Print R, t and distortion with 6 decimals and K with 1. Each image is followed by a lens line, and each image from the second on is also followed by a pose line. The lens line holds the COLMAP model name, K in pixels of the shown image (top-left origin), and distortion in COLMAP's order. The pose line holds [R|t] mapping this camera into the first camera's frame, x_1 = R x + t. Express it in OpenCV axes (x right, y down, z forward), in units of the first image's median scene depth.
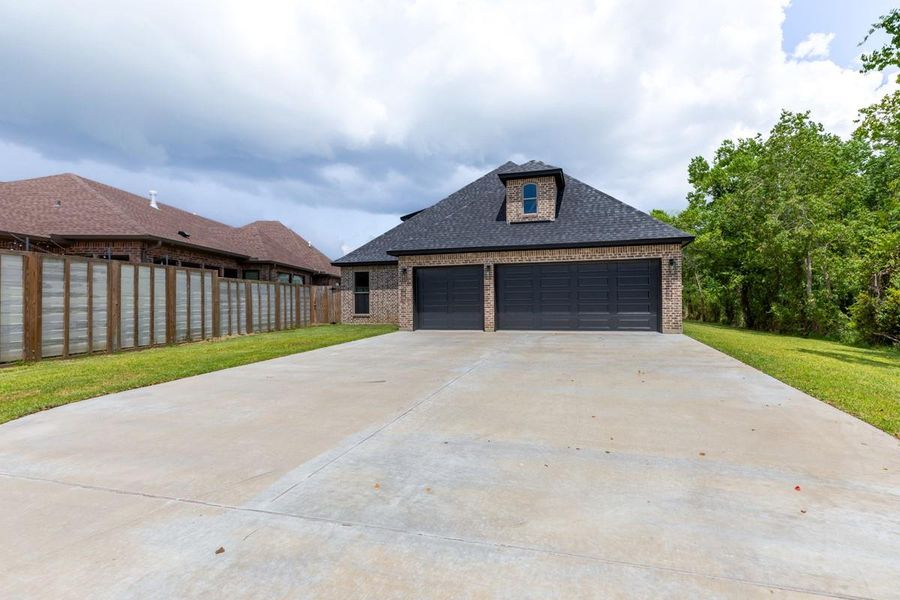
lens RADIAL K [[445.0, 0, 457.2], [0, 445.0, 303.4], [0, 0, 1]] dist [0.007613, -0.000420]
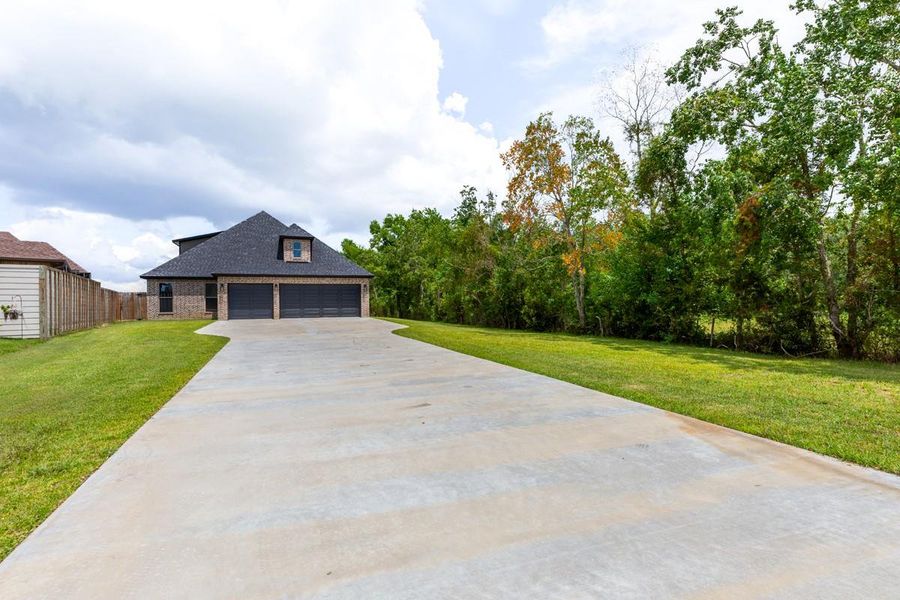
lens RADIAL K [[445.0, 0, 457.2], [0, 445.0, 303.4], [0, 0, 1]] dist [0.007613, -0.000420]
pose [[0.779059, 0.001912, 0.626947, -0.440998], [0.006046, 0.999926, -0.010562, 0.017854], [-0.626921, 0.012018, 0.778990, -0.813195]]
